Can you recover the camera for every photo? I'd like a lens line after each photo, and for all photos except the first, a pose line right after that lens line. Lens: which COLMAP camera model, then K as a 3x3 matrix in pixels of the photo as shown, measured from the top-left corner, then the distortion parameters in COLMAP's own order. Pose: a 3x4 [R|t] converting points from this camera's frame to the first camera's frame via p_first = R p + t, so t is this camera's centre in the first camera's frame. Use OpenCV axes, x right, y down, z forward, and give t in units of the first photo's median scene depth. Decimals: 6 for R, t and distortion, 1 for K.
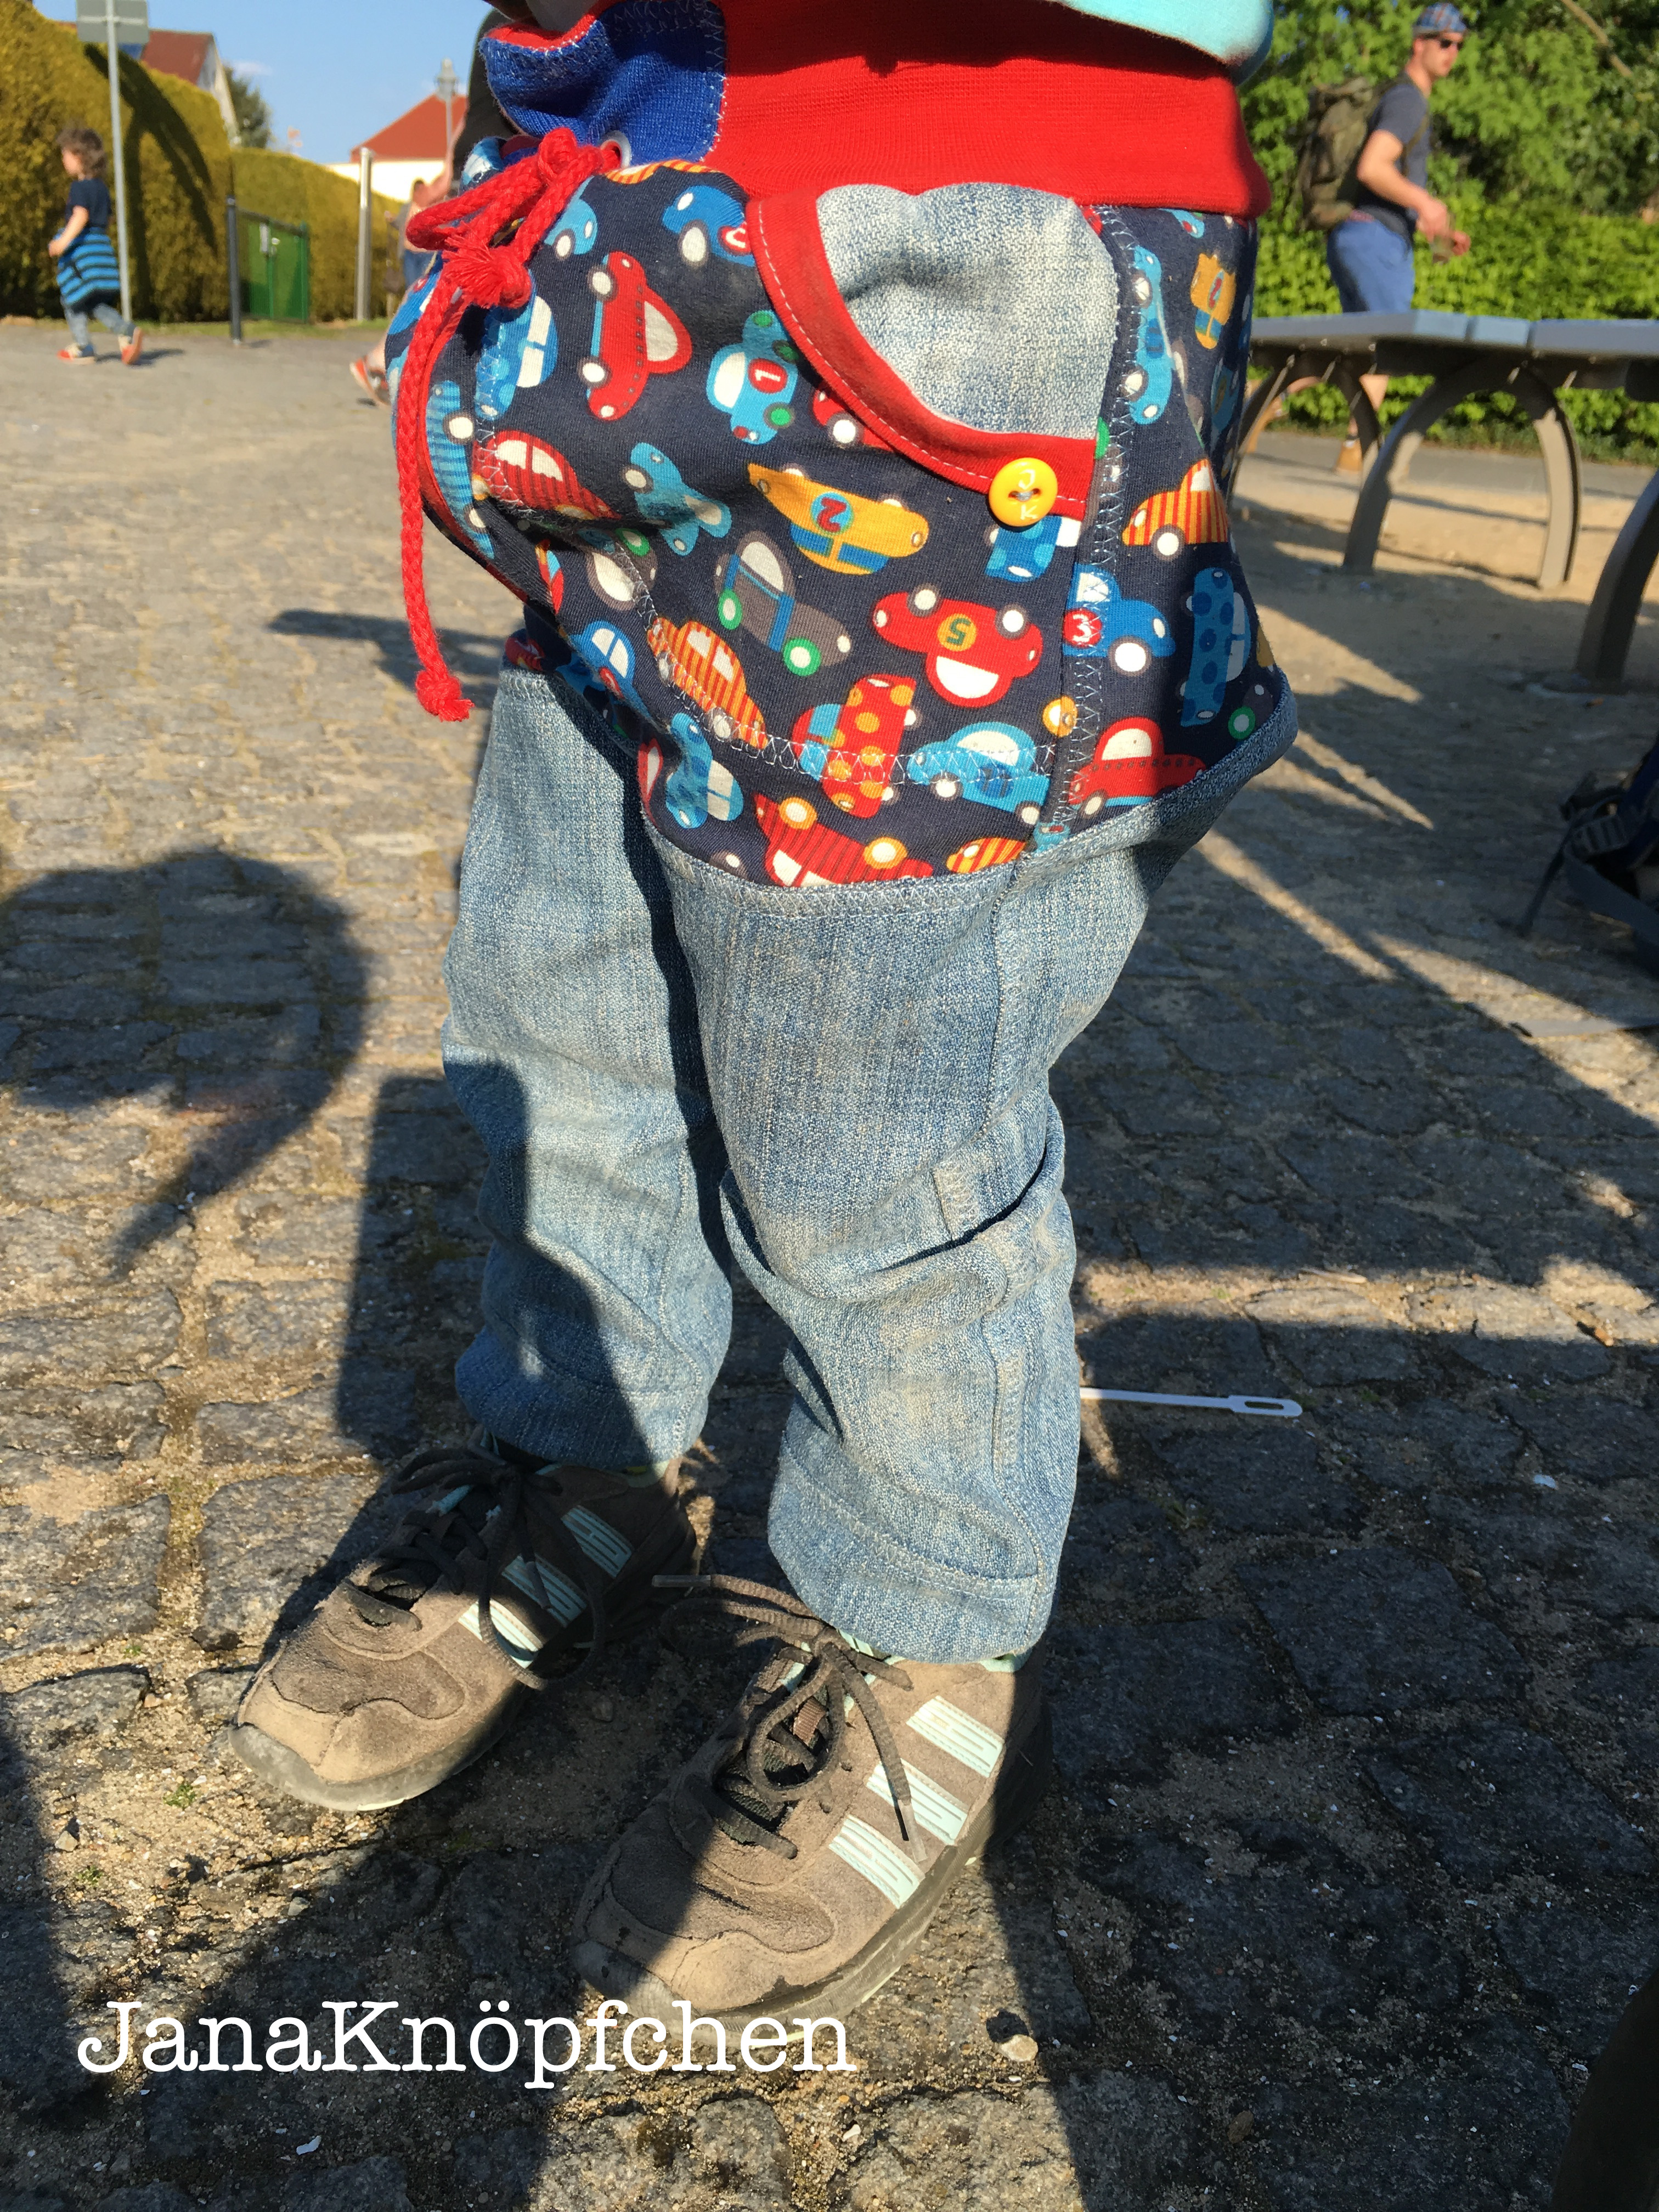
lens RADIAL K [[1820.9, 0, 829.5], [0, 1820.9, 1106.0], [0, 0, 1]] dist [0.088122, -0.136192]
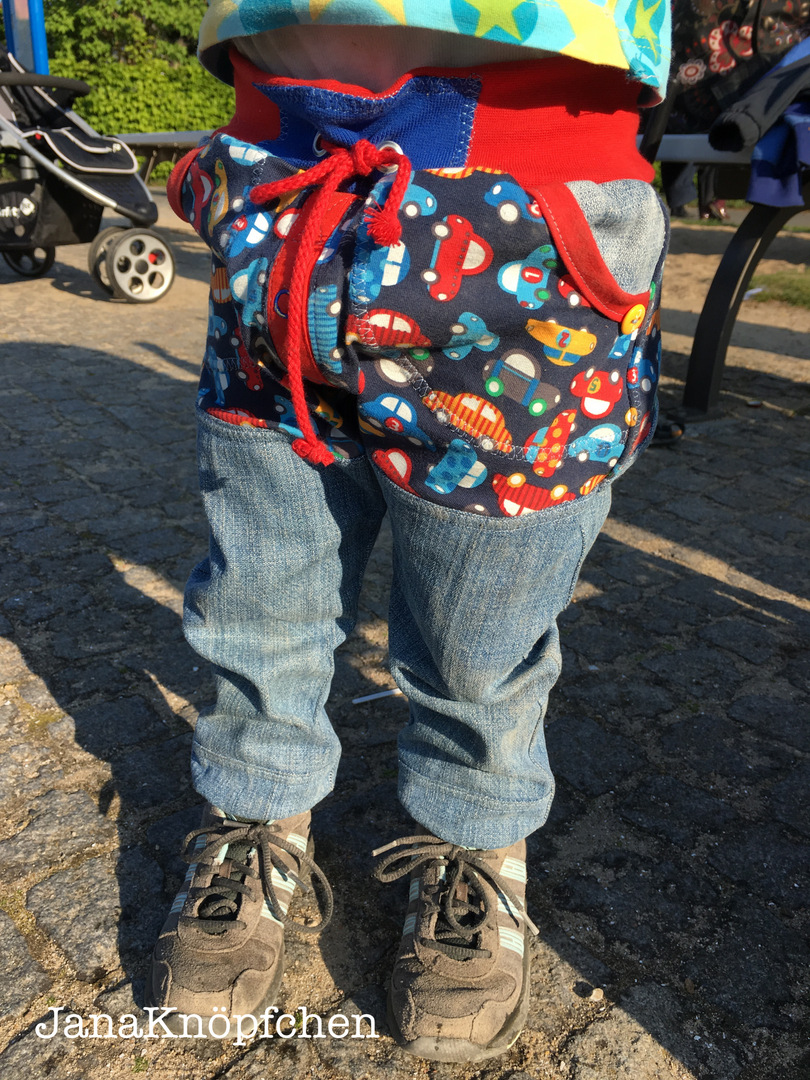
lens RADIAL K [[873.3, 0, 404.2], [0, 873.3, 564.7], [0, 0, 1]] dist [0.070108, -0.110309]
pose [[0.875549, -0.221547, 0.429339, -0.583151], [0.197147, 0.975142, 0.101150, -0.198847], [-0.441075, -0.003919, 0.897461, 0.193512]]
